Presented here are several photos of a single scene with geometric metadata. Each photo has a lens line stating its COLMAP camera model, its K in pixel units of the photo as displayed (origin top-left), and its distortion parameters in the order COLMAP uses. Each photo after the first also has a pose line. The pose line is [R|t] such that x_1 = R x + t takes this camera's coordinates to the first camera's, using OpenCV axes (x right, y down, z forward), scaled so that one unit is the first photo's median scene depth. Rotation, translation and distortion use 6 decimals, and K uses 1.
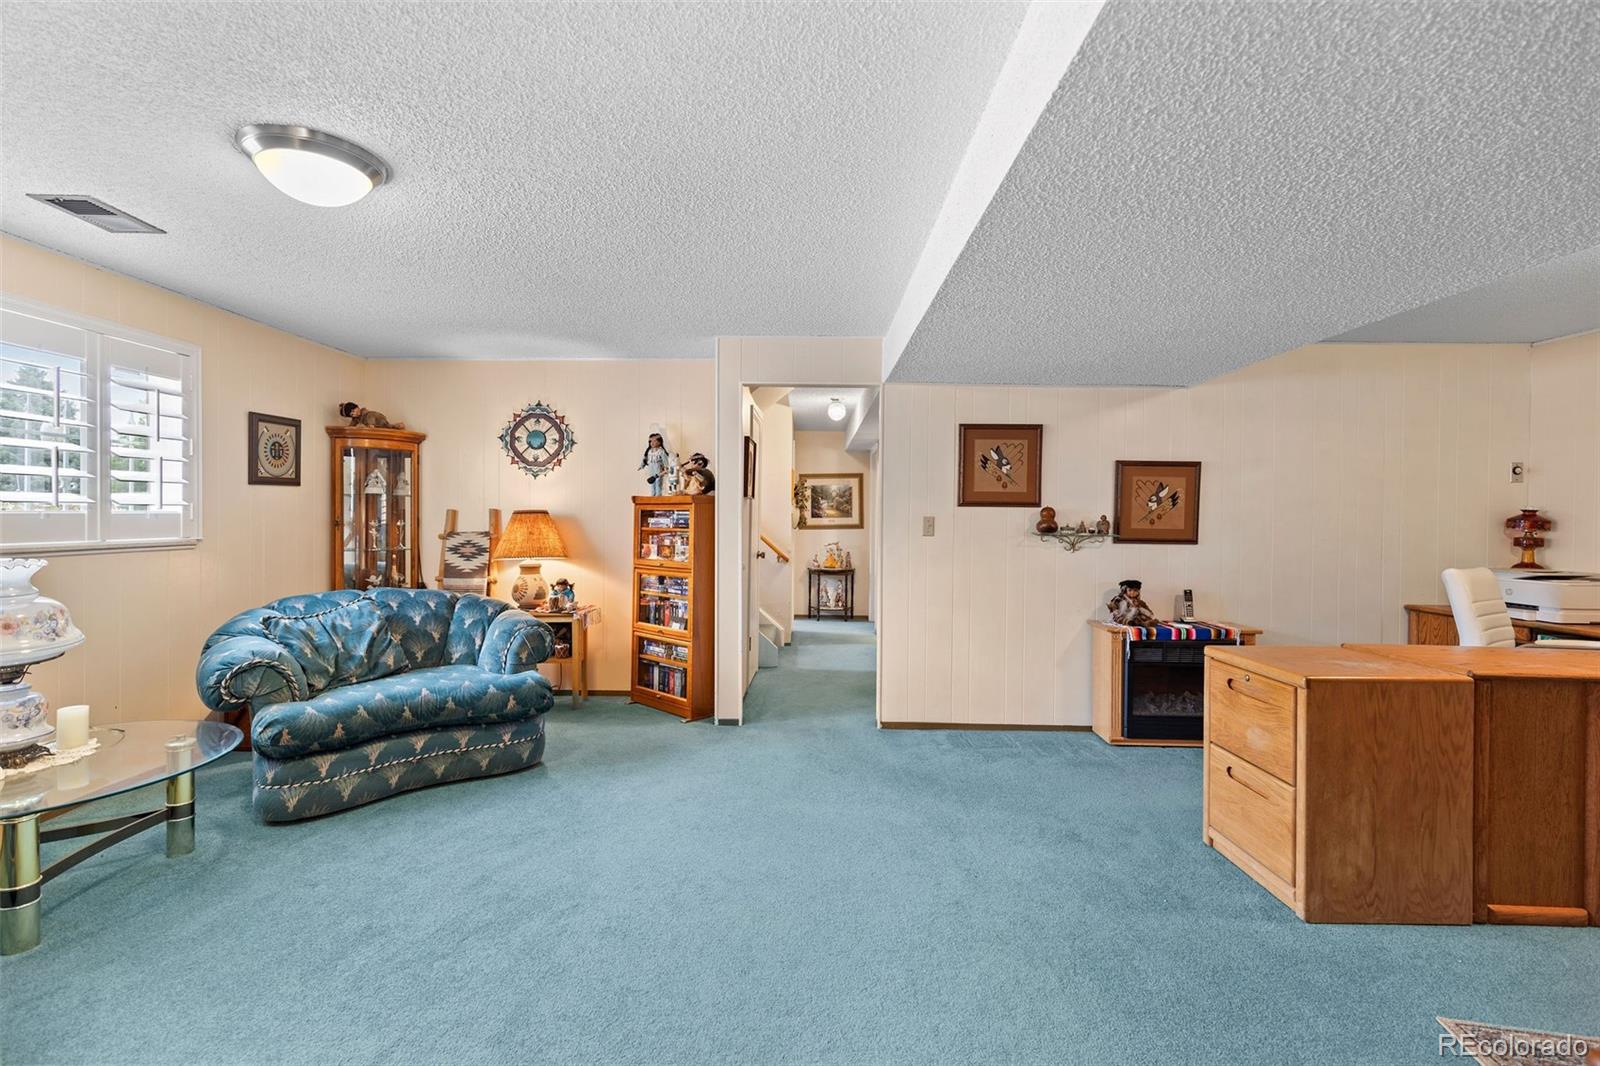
lens RADIAL K [[723.8, 0, 785.3], [0, 723.8, 515.2], [0, 0, 1]] dist [0.018844, 0.000138]
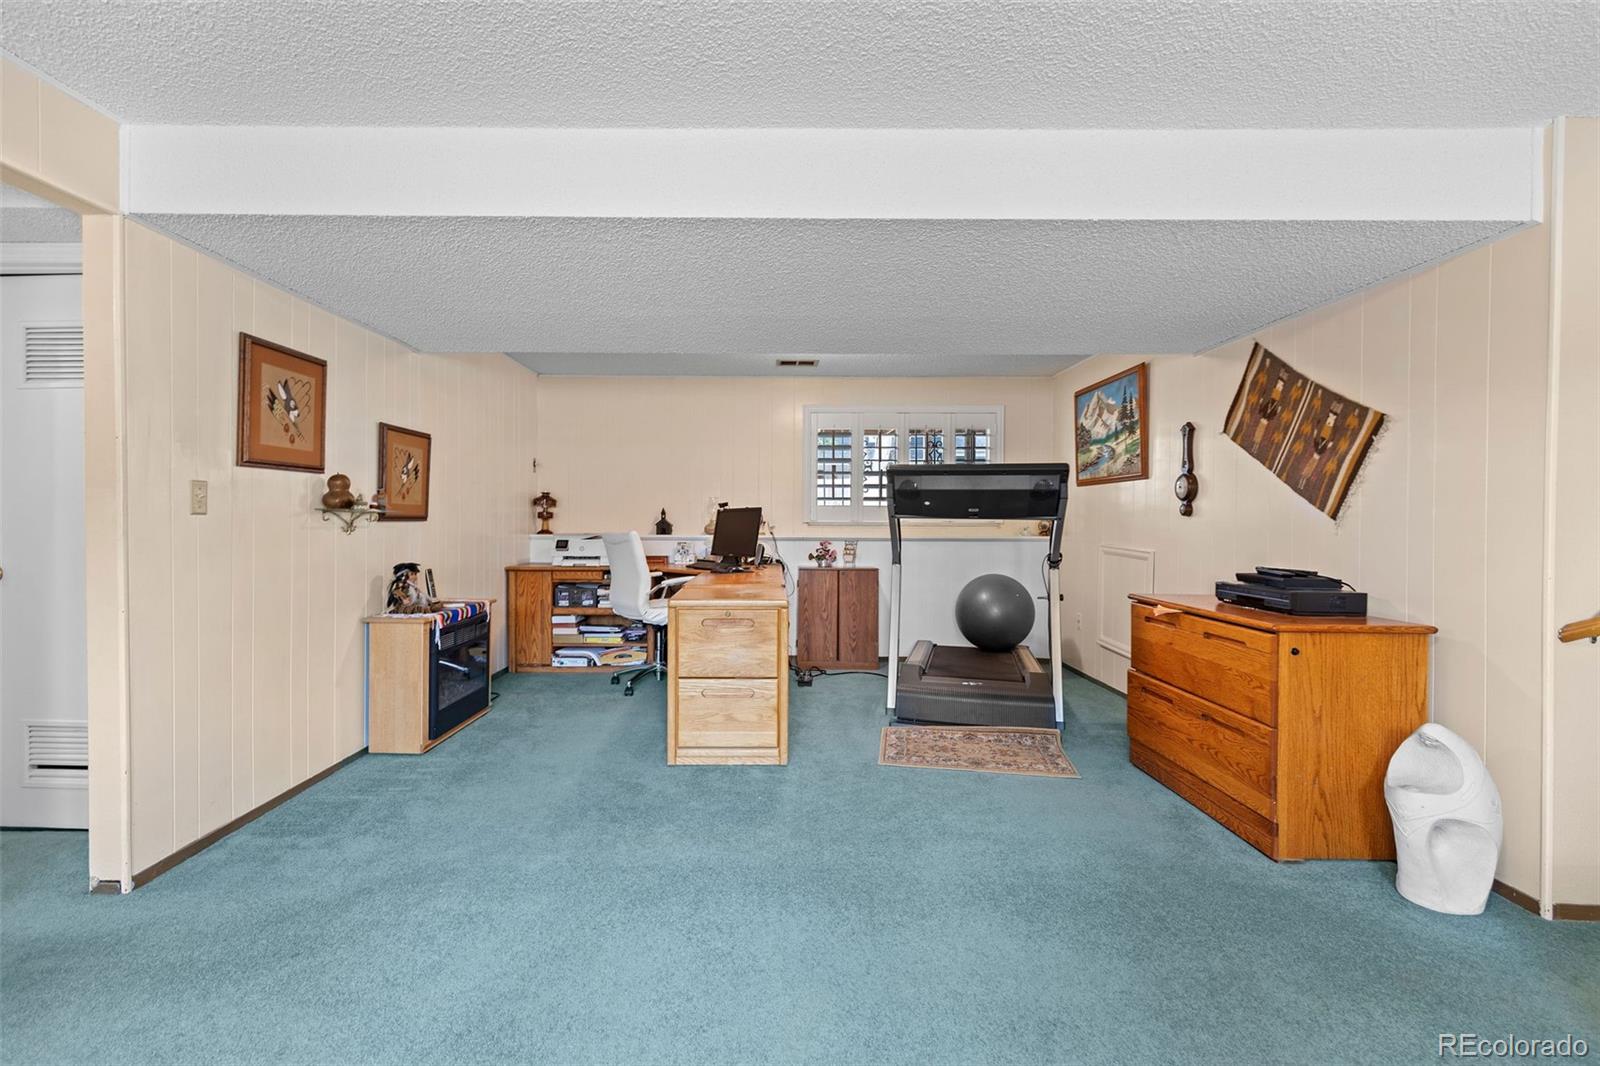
lens RADIAL K [[723.8, 0, 798.1], [0, 723.8, 521.9], [0, 0, 1]] dist [0.018844, 0.000138]
pose [[-0.018867, -0.018271, 0.999655, -0.393764], [-0.007405, 0.999808, 0.018134, 0.020476], [-0.999795, -0.007060, -0.018999, 0.538785]]
